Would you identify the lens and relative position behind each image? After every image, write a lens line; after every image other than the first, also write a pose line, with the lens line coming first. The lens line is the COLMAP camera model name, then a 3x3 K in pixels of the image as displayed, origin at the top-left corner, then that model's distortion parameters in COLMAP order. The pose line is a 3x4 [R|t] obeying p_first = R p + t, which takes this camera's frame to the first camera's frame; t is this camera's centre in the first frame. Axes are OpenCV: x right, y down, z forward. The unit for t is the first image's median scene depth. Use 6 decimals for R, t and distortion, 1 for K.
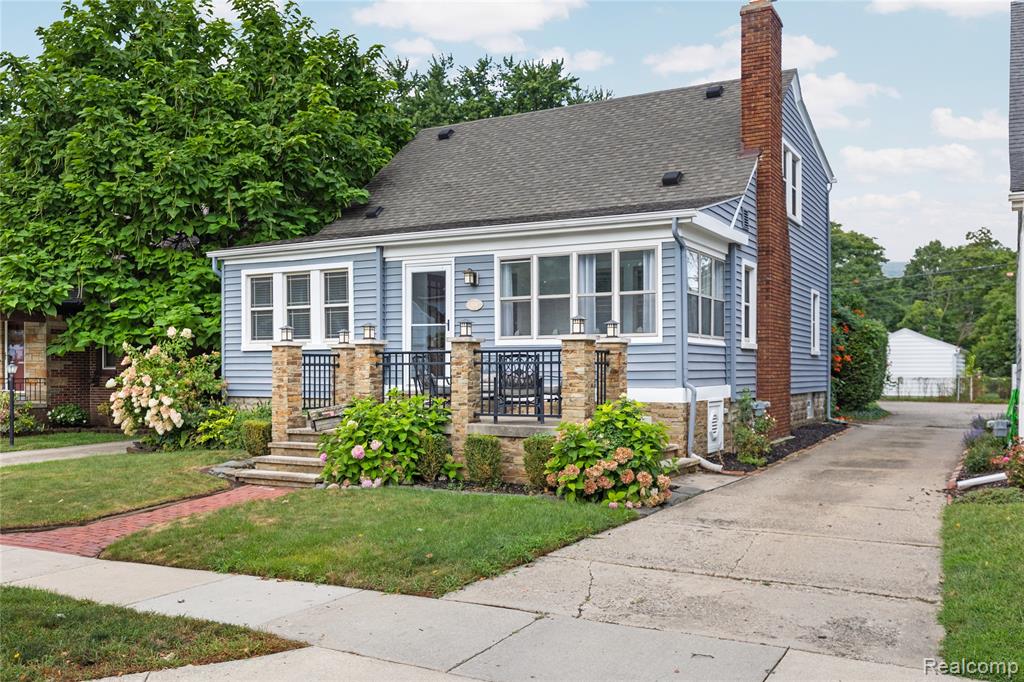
lens RADIAL K [[827.6, 0, 501.5], [0, 827.6, 373.5], [0, 0, 1]] dist [0.009656, 0.001261]
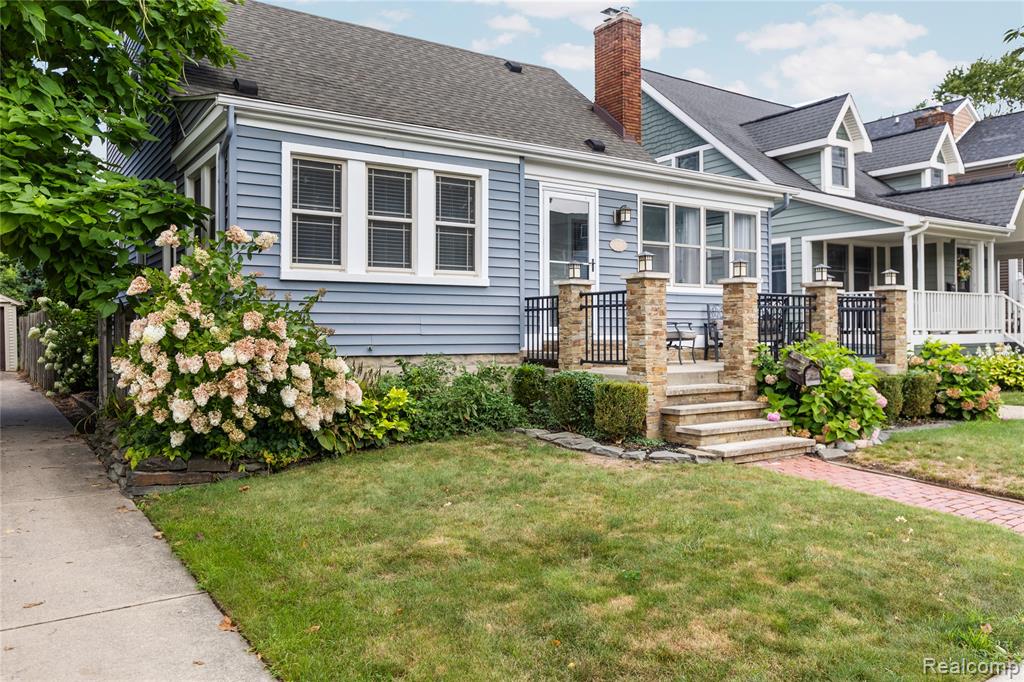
lens RADIAL K [[773.0, 0, 477.1], [0, 773.0, 326.4], [0, 0, 1]] dist [0.003332, 0.002253]
pose [[0.481578, 0.004712, 0.876391, -0.863433], [0.003904, 0.999964, -0.007521, 0.012332], [-0.876395, 0.007043, 0.481542, 0.733004]]
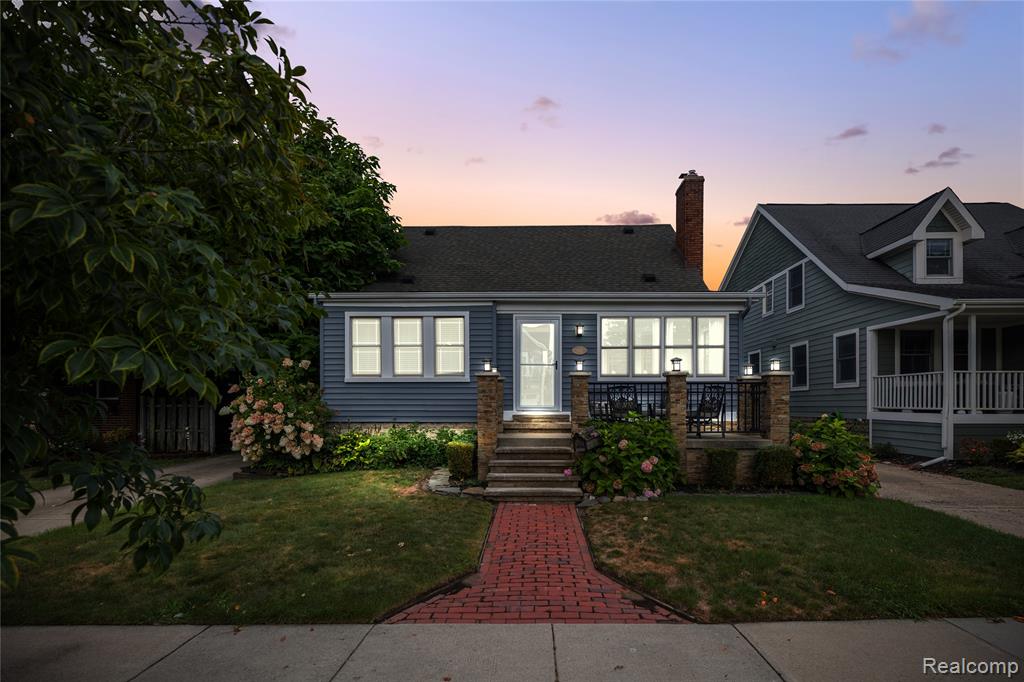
lens RADIAL K [[471.2, 0, 515.2], [0, 471.2, 403.9], [0, 0, 1]] dist [0.004943, 0.000841]
pose [[0.892445, 0.002143, 0.451152, -0.474184], [0.000232, 0.999986, -0.005209, 0.007340], [-0.451157, 0.004753, 0.892432, 0.369563]]
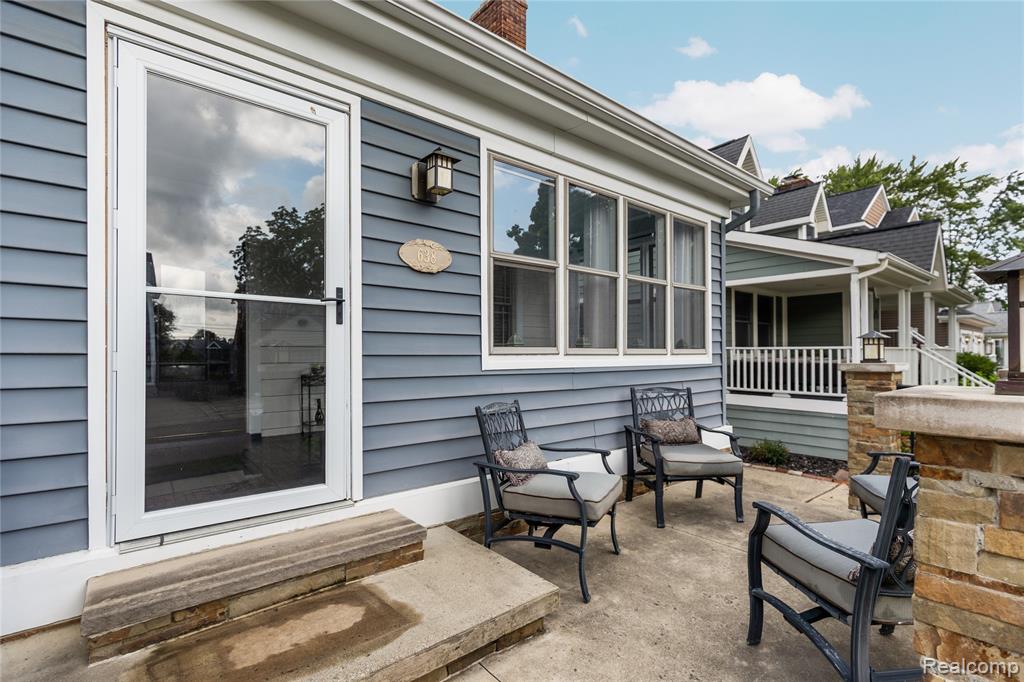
lens RADIAL K [[471.2, 0, 517.0], [0, 471.2, 351.6], [0, 0, 1]] dist [0.004943, 0.000841]
pose [[0.363017, 0.003423, 0.931776, -0.210018], [0.005049, 0.999971, -0.005641, -0.041054], [-0.931769, 0.006752, 0.362989, 0.897905]]
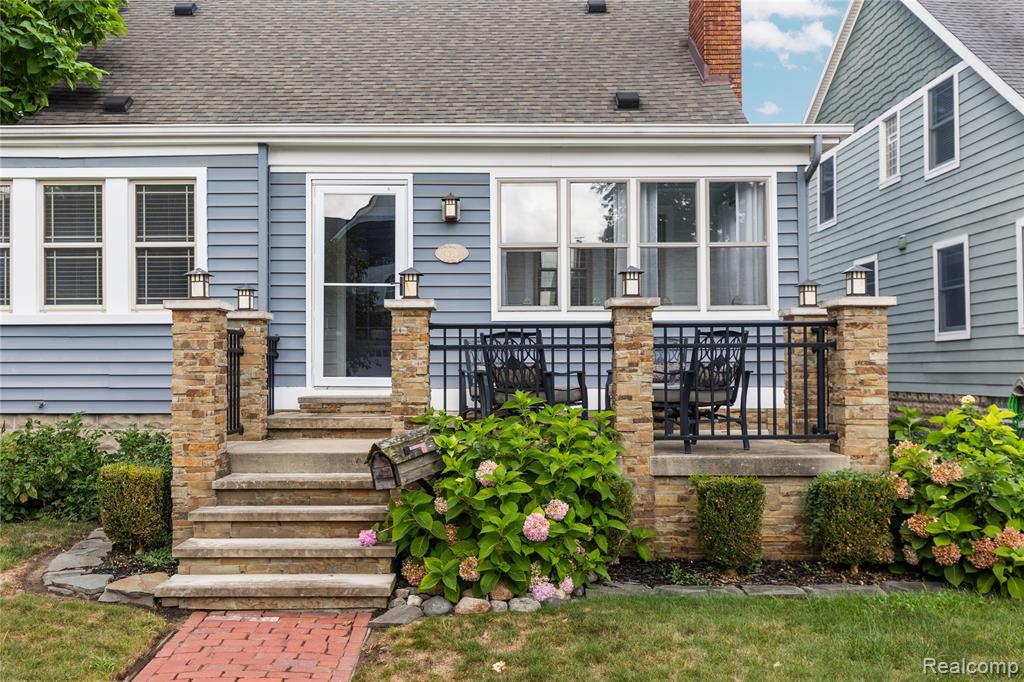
lens RADIAL K [[915.7, 0, 456.4], [0, 915.7, 345.7], [0, 0, 1]] dist [-0.000223, 0.010577]
pose [[0.883953, 0.008173, 0.467504, -0.346543], [0.004580, 0.999648, -0.026135, 0.002256], [-0.467553, 0.025243, 0.883605, 0.410190]]
